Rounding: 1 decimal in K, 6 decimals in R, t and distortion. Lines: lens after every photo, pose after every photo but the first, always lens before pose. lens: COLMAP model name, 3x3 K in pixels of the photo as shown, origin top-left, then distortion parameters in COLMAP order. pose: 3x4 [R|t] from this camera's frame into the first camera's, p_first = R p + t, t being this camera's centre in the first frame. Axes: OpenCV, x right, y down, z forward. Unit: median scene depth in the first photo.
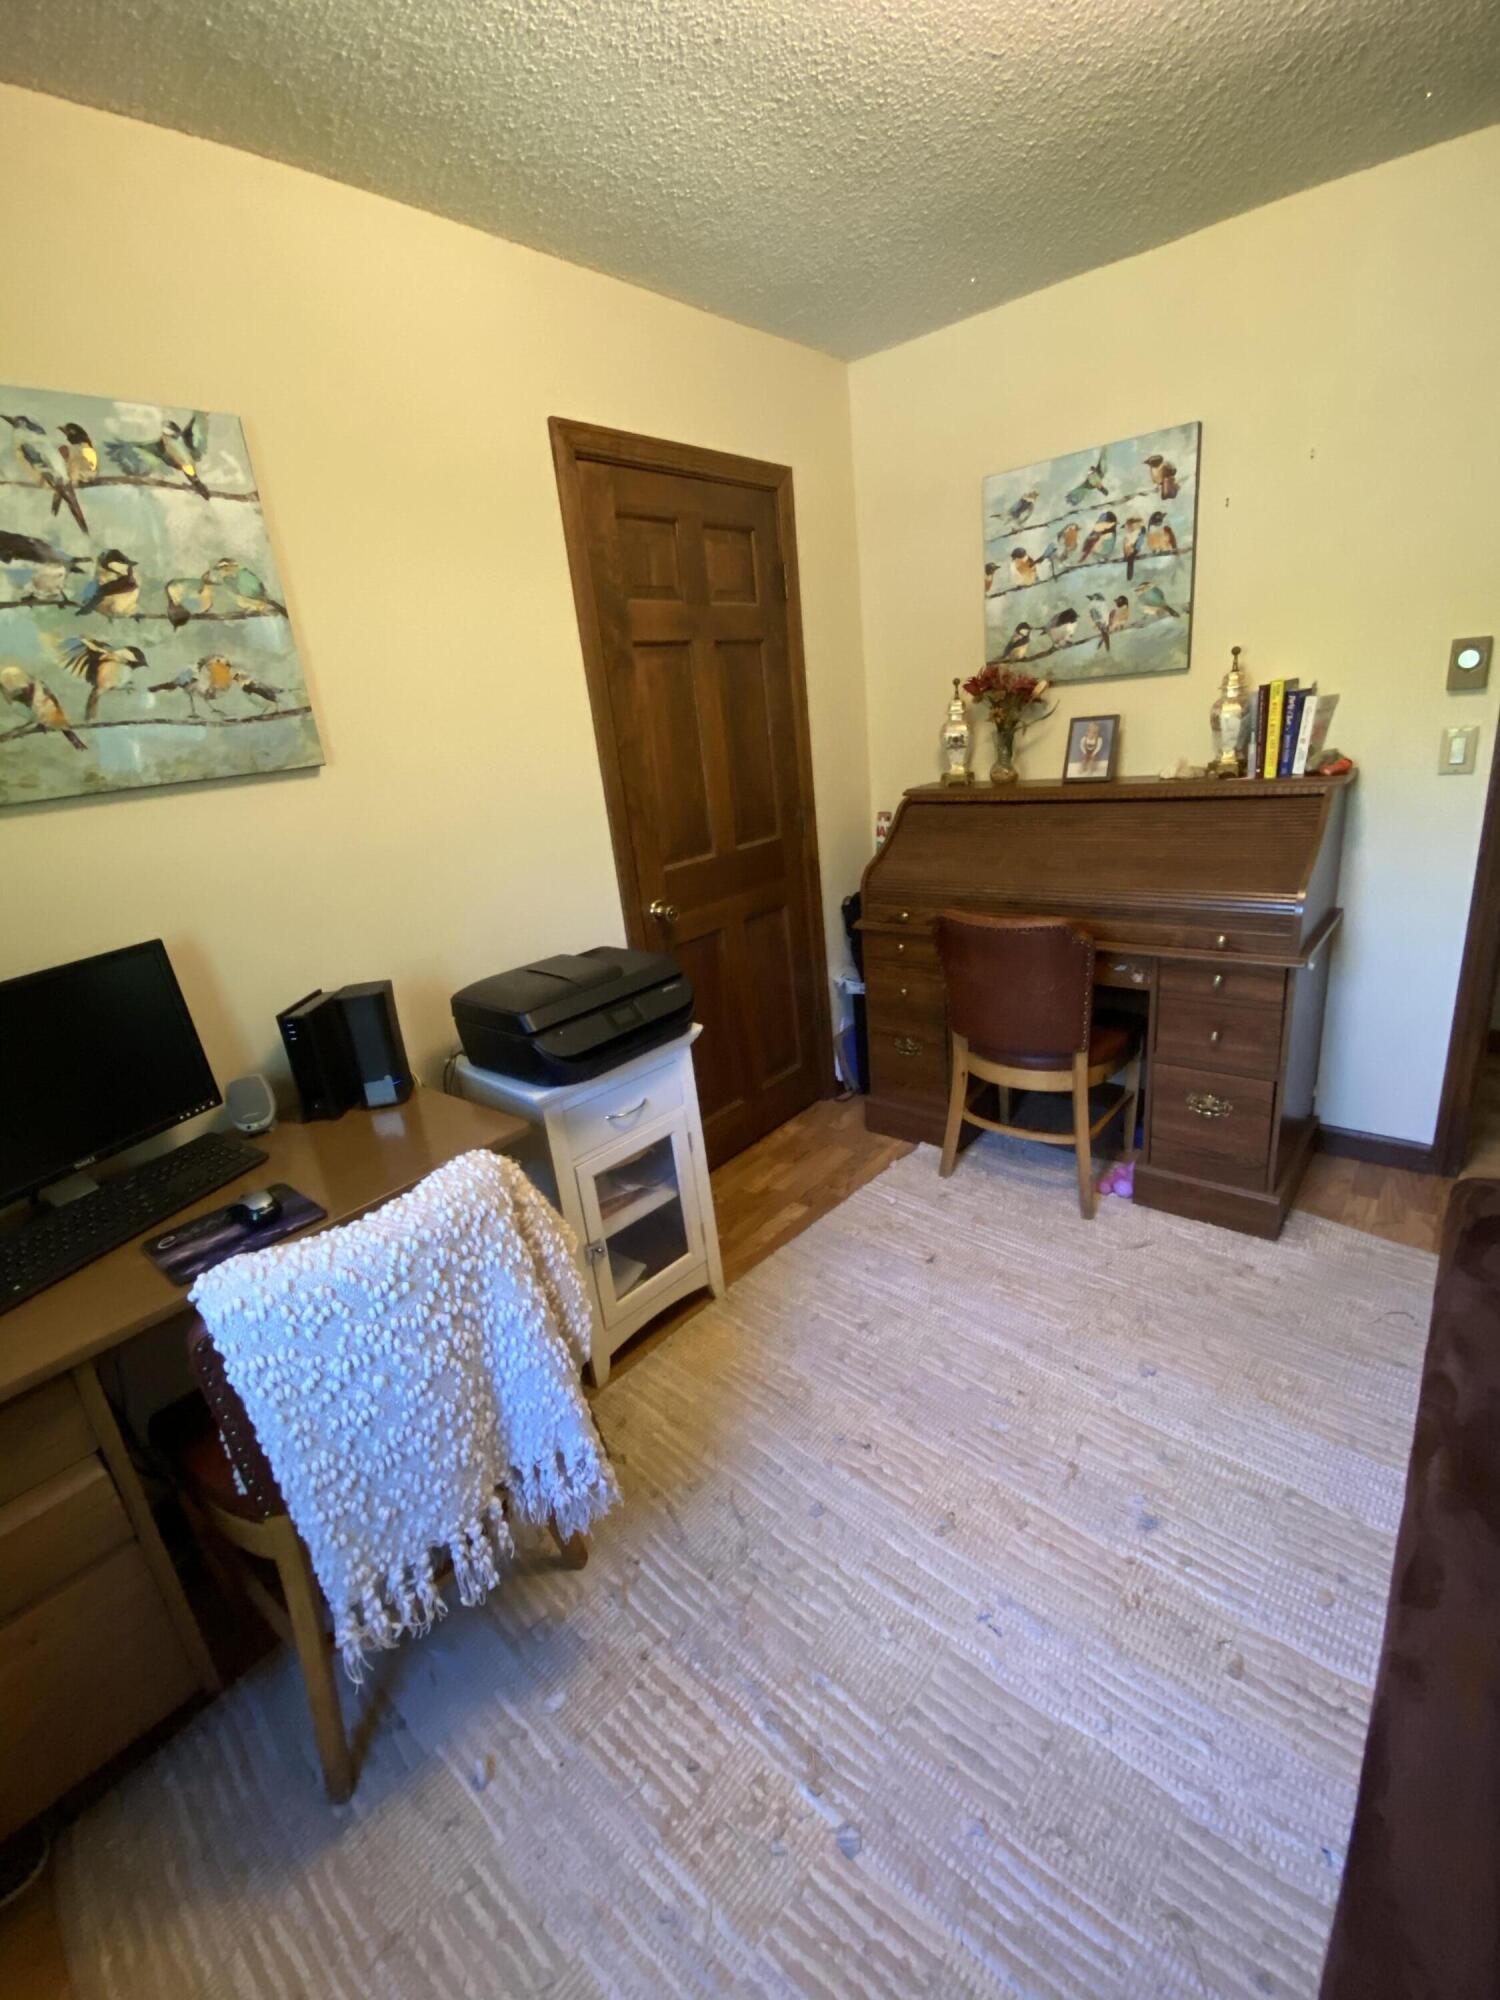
lens RADIAL K [[859.0, 0, 736.6], [0, 859.0, 1000.3], [0, 0, 1]] dist [0.047388, -0.038842]
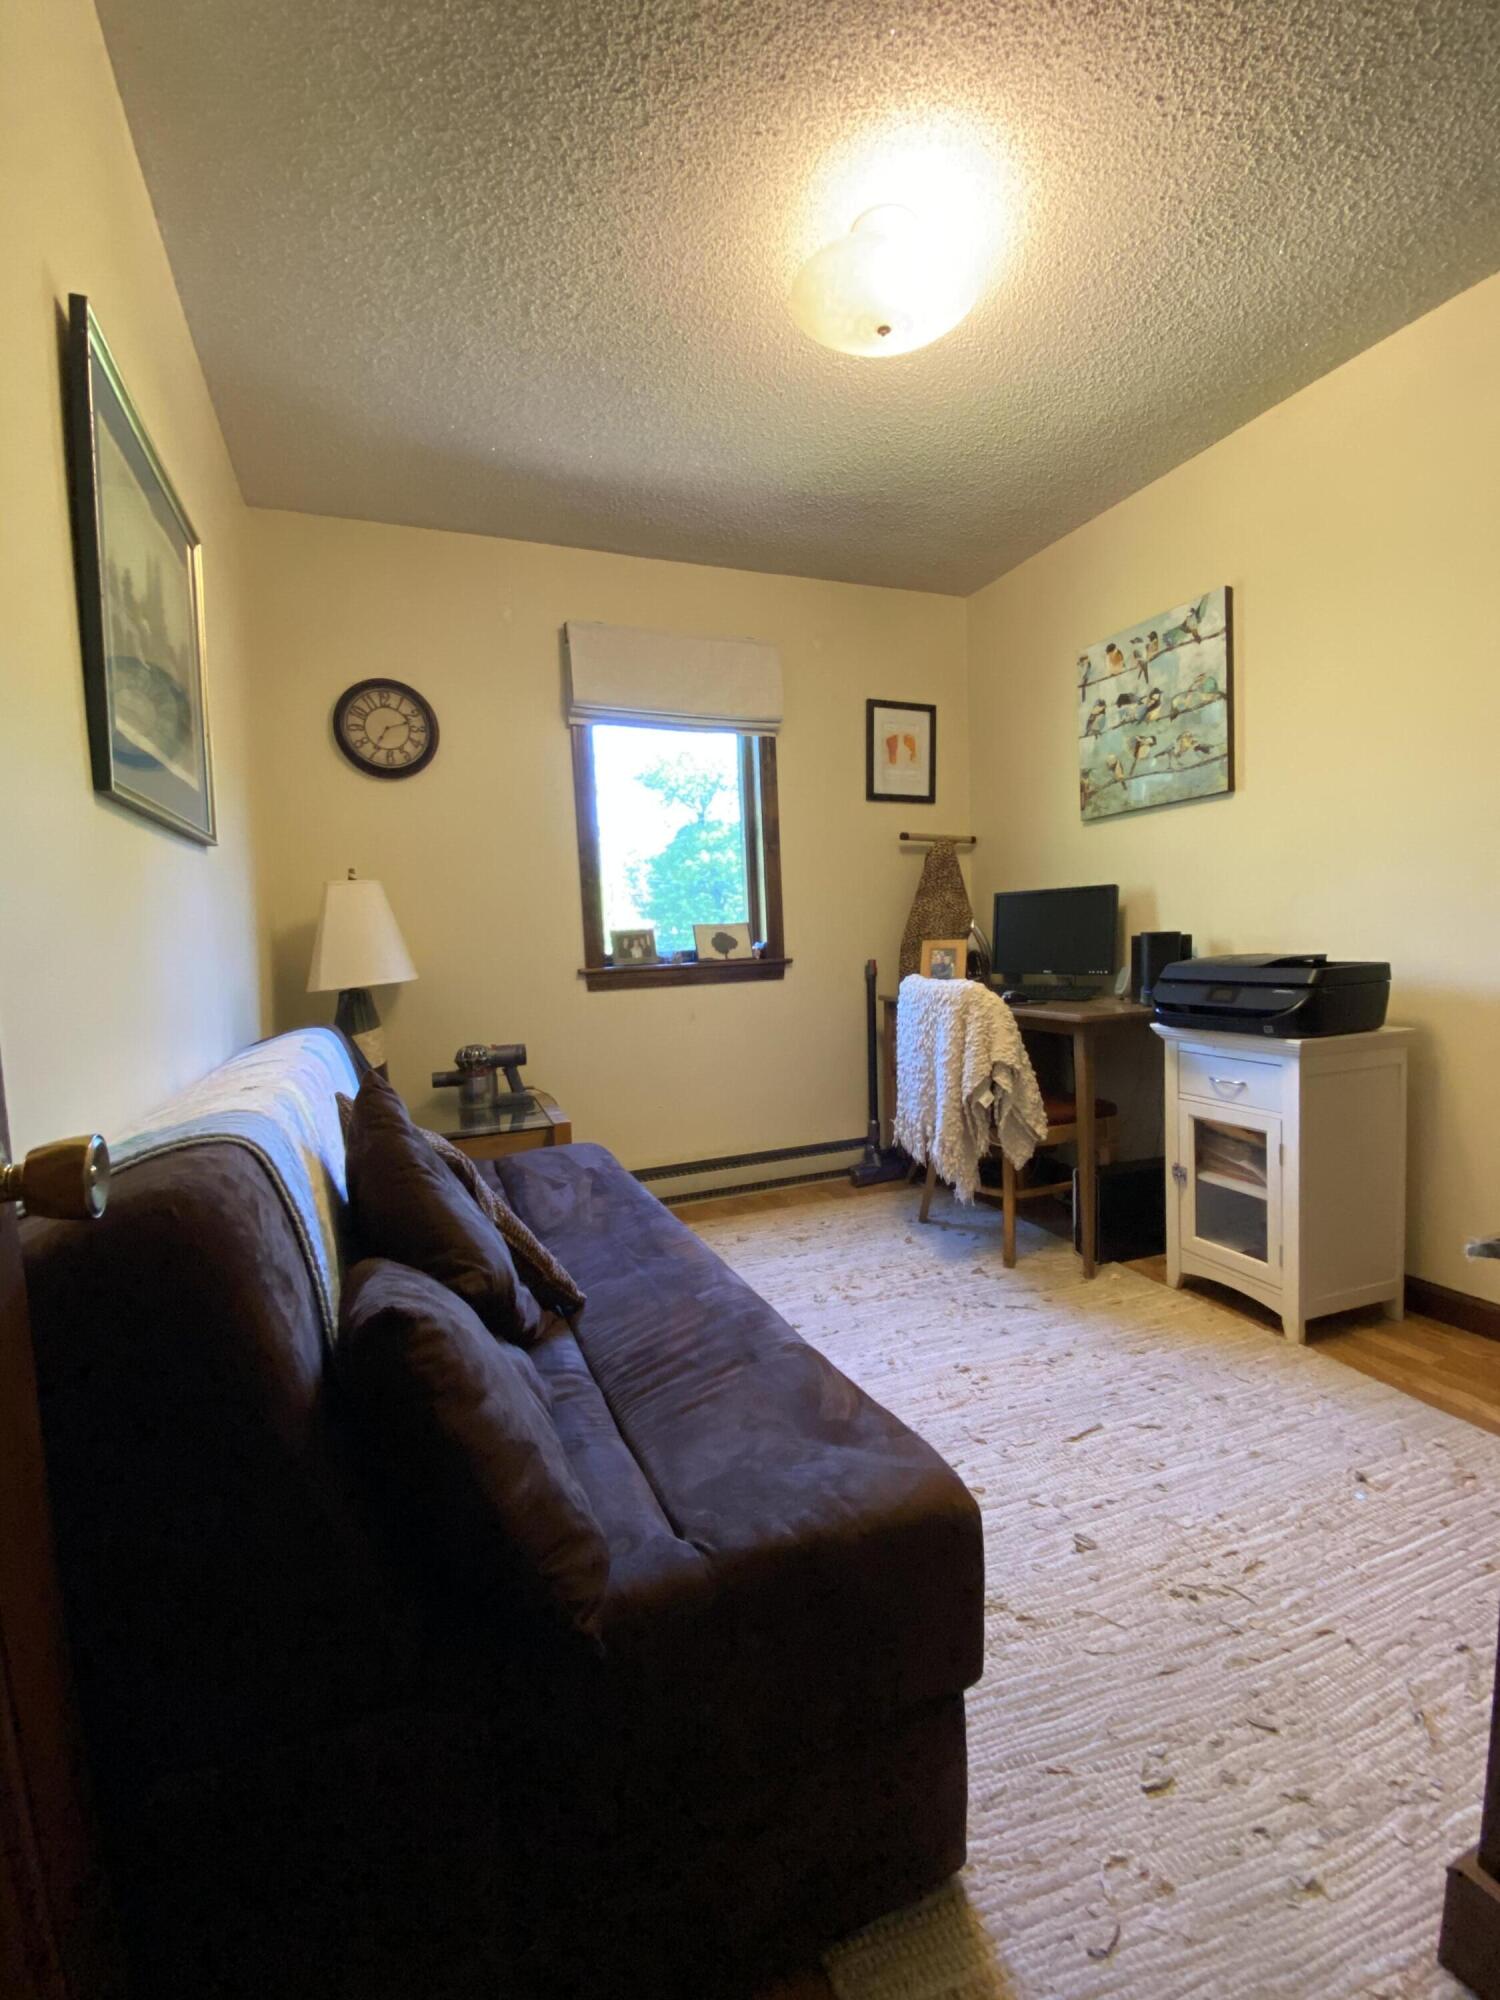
lens RADIAL K [[859.0, 0, 736.6], [0, 859.0, 1000.3], [0, 0, 1]] dist [0.047388, -0.038842]
pose [[-0.459196, 0.193958, -0.866902, 1.520202], [-0.189342, 0.932079, 0.308834, -0.273363], [0.867922, 0.305956, -0.391283, 1.116237]]
